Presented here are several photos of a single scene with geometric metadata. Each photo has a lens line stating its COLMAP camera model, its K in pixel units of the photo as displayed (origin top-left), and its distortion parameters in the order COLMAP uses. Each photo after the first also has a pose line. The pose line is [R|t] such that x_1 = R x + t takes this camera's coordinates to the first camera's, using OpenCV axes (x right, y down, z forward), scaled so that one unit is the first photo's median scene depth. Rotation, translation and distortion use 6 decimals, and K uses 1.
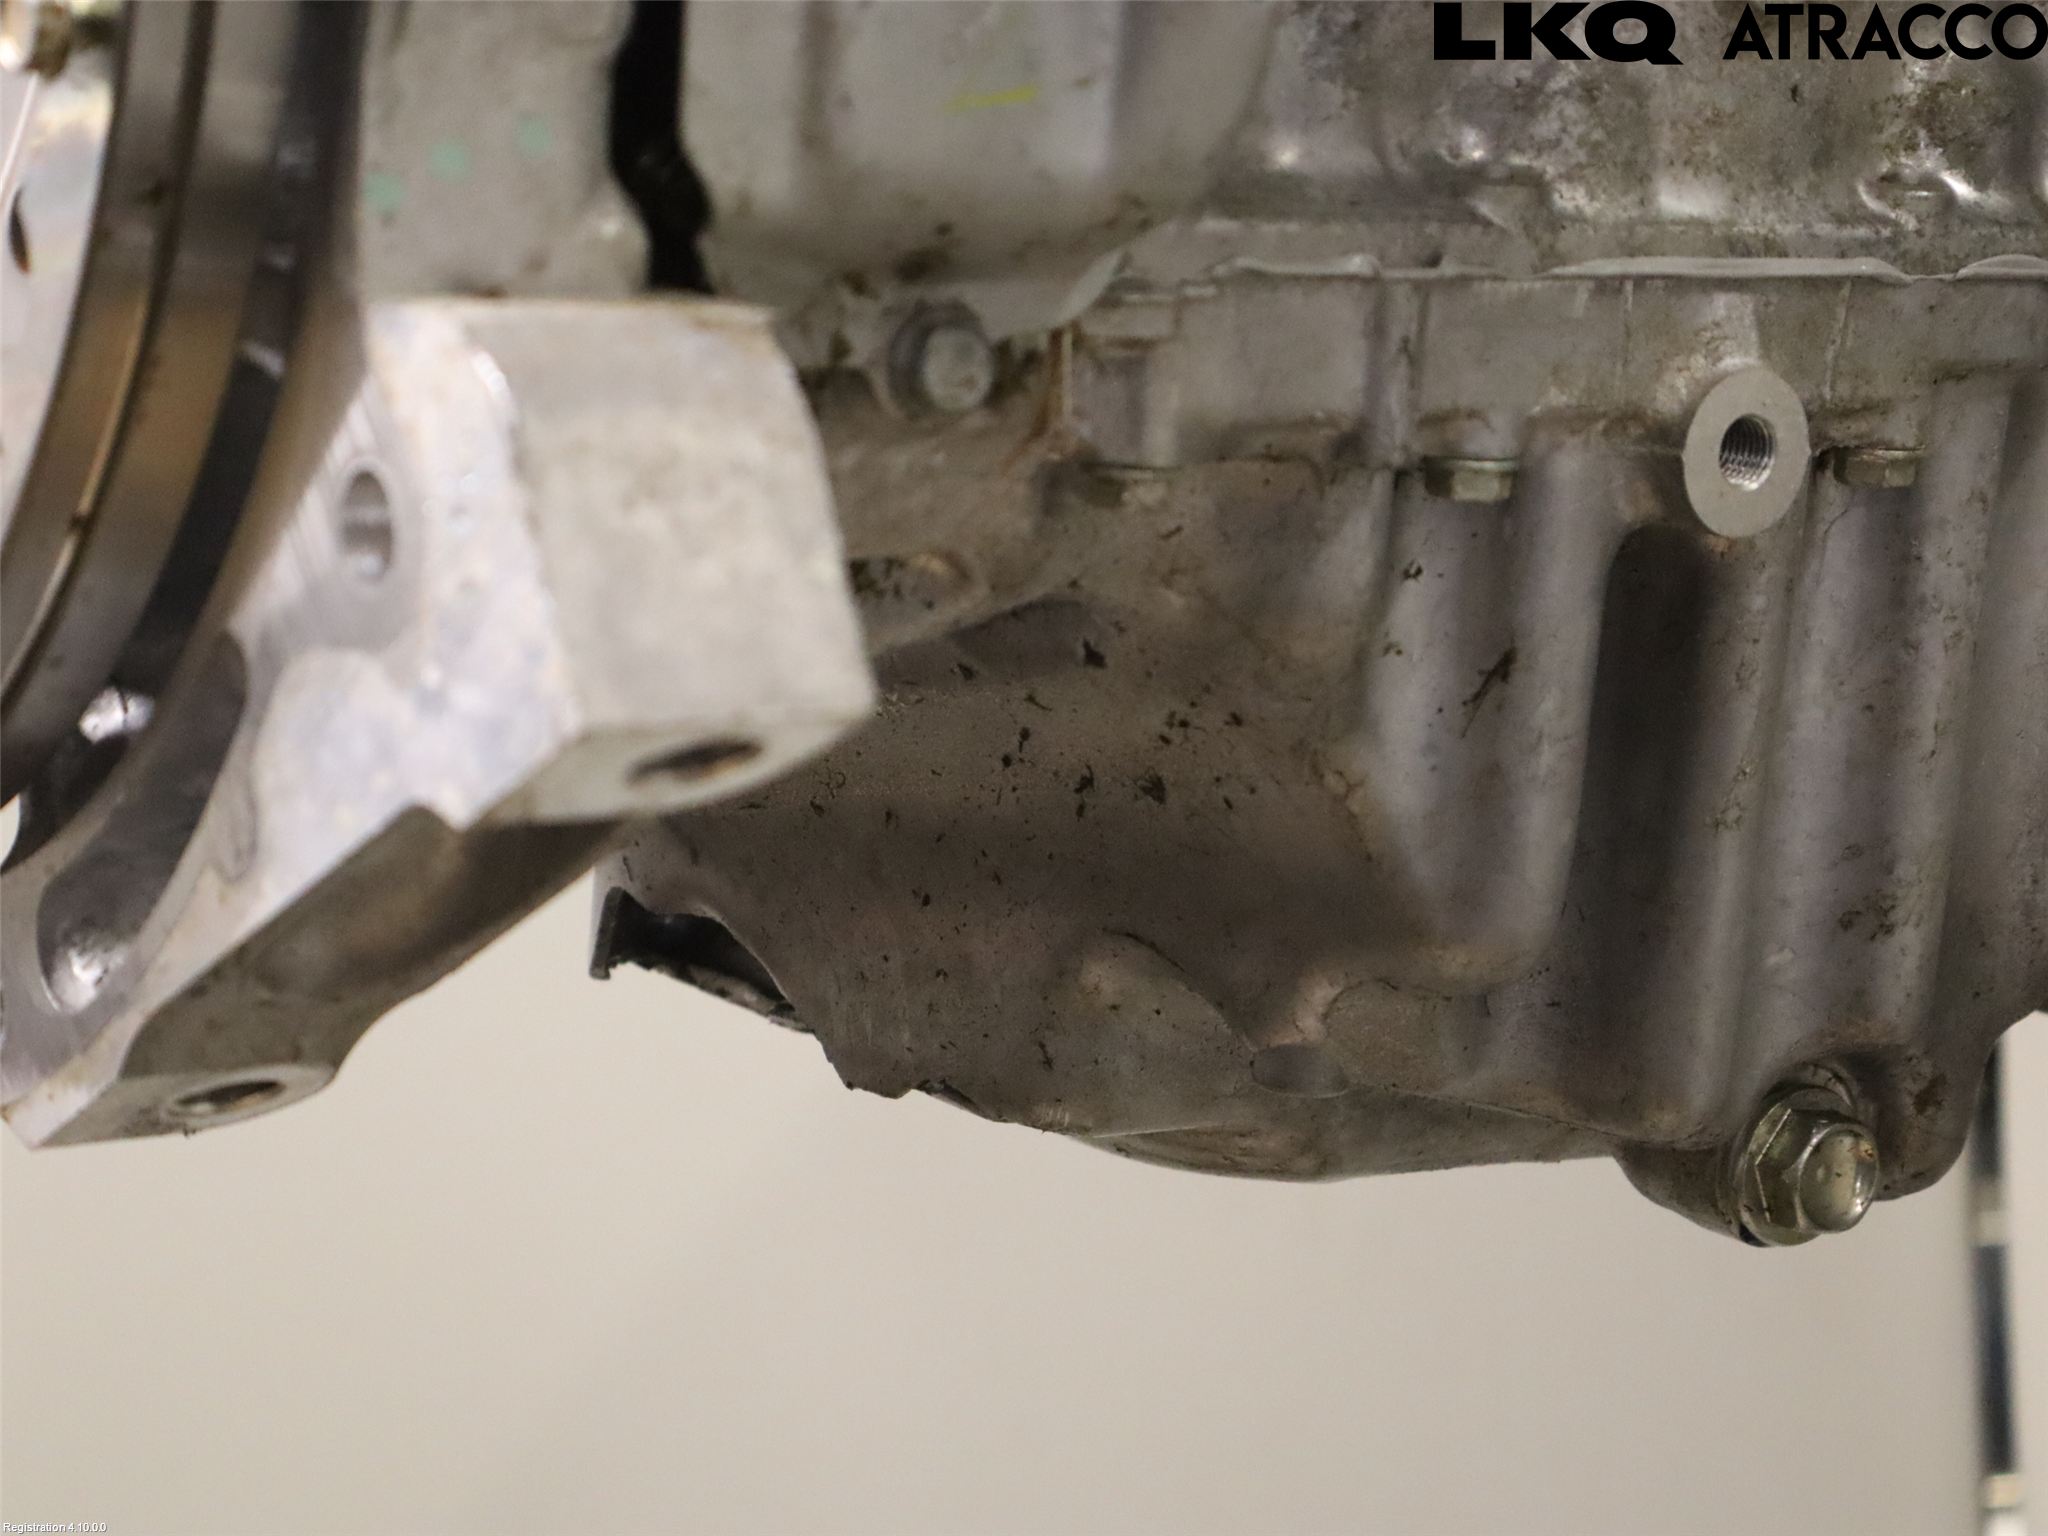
lens RADIAL K [[4790.8, 0, 1018.1], [0, 4790.8, 763.6], [0, 0, 1]] dist [0.012386, 0.000000]
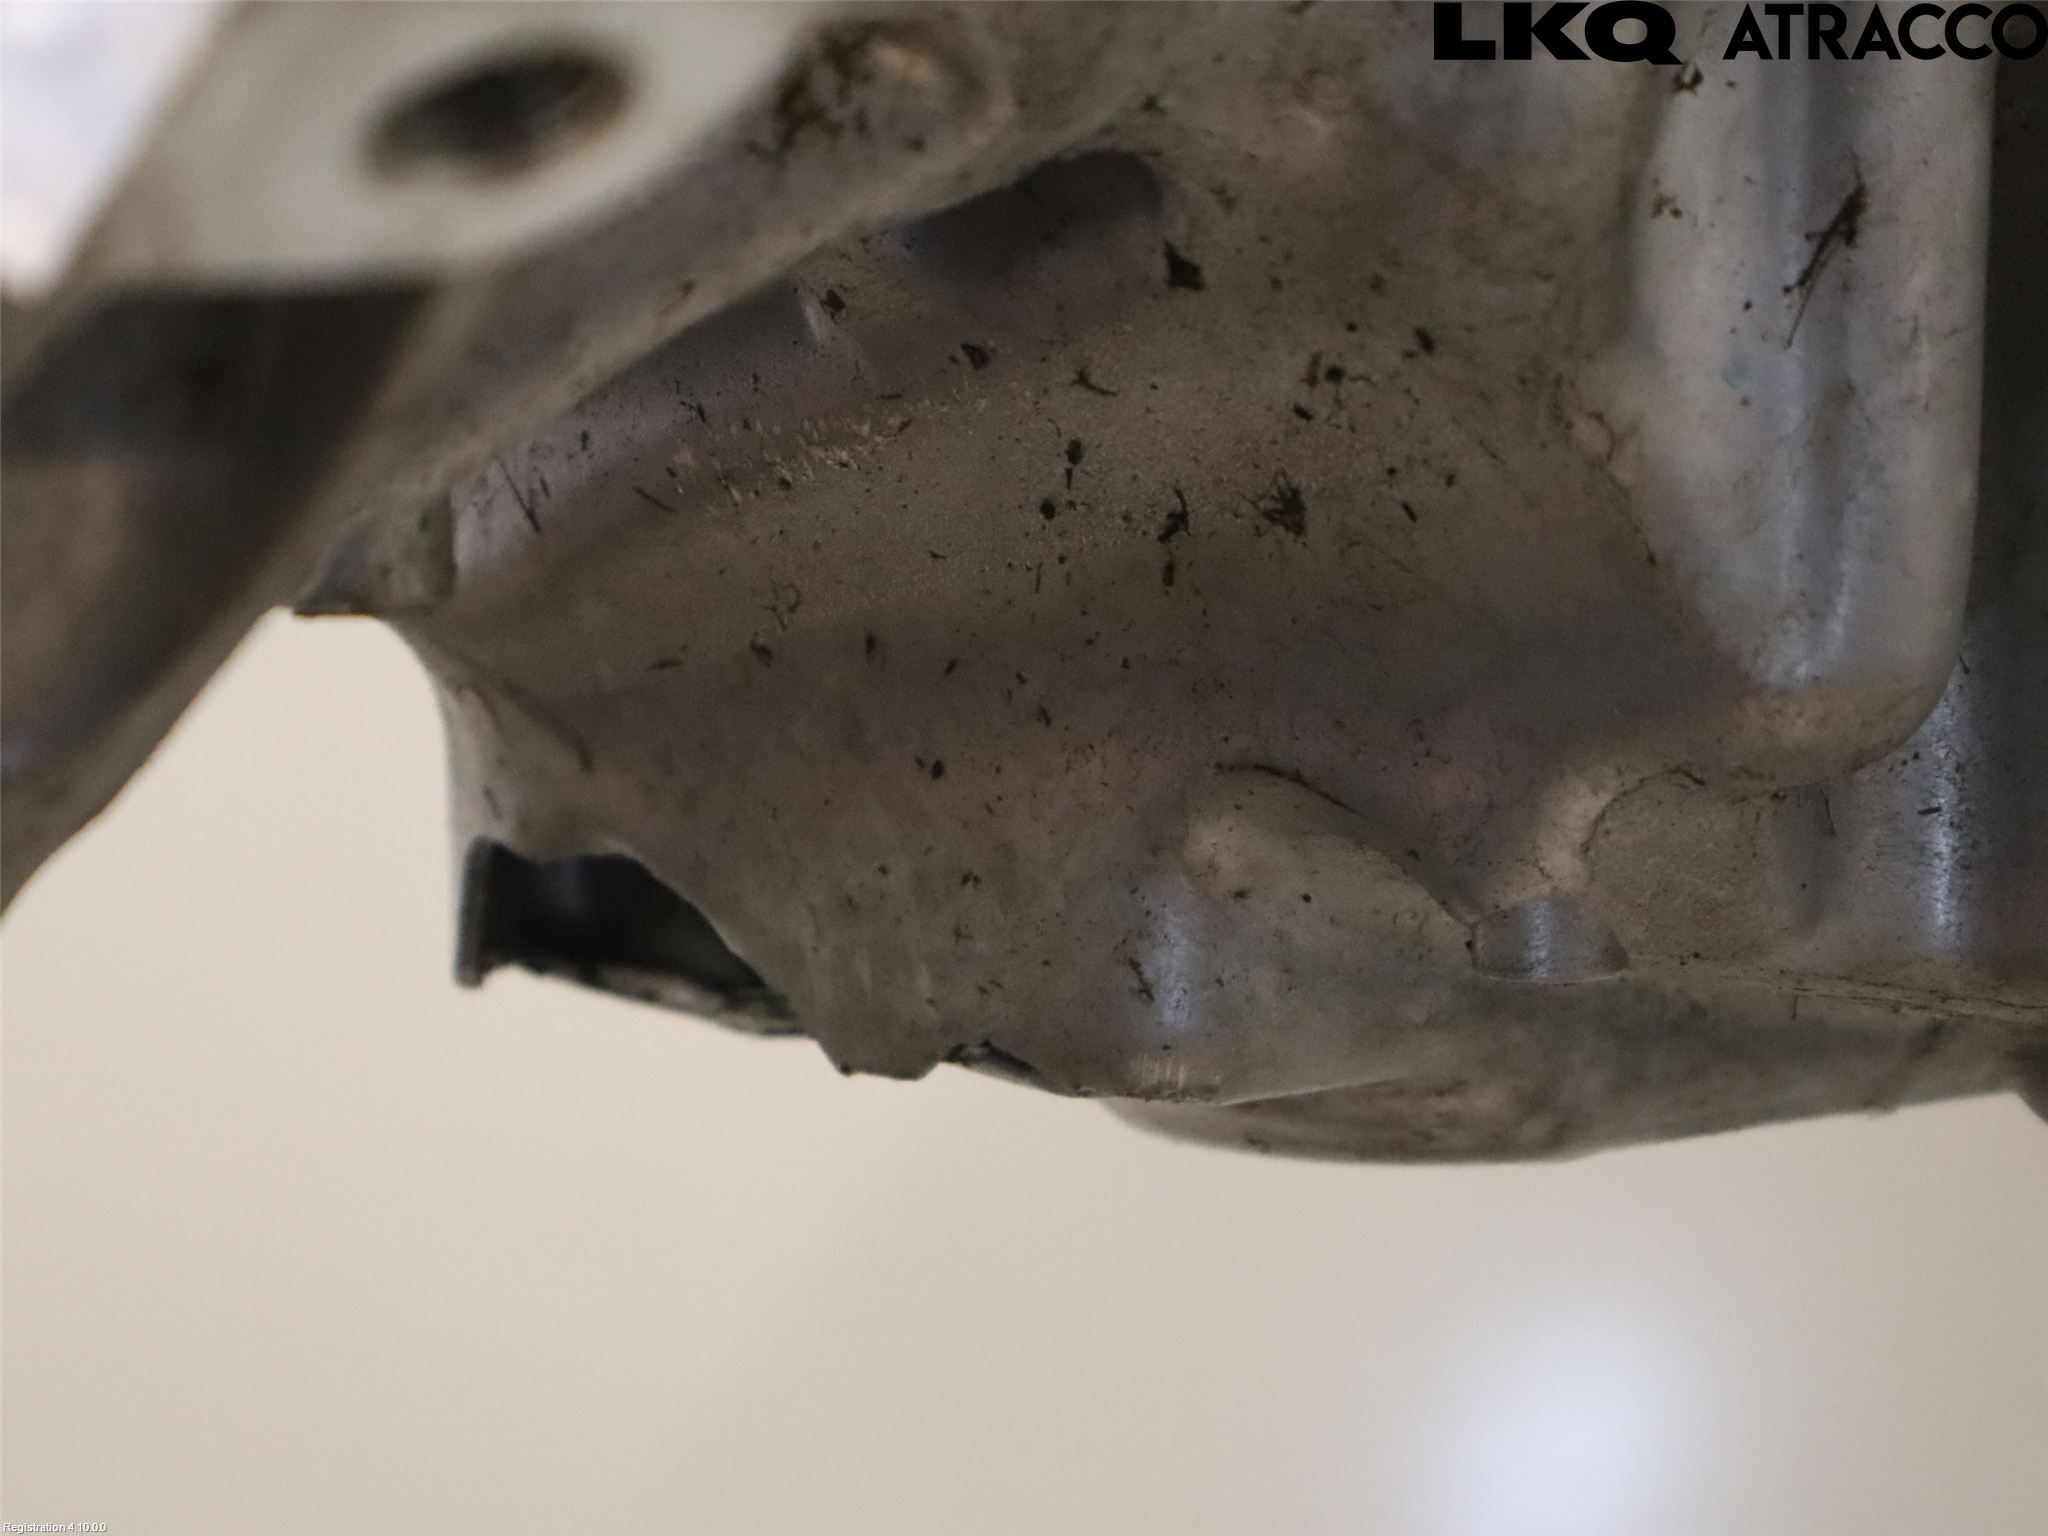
lens RADIAL K [[4790.8, 0, 1031.9], [0, 4790.8, 772.9], [0, 0, 1]] dist [0.012386, 0.000000]
pose [[0.996232, -0.084753, 0.018405, -0.019753], [0.085675, 0.994692, -0.056986, 0.072651], [-0.013478, 0.058348, 0.998205, 0.366538]]
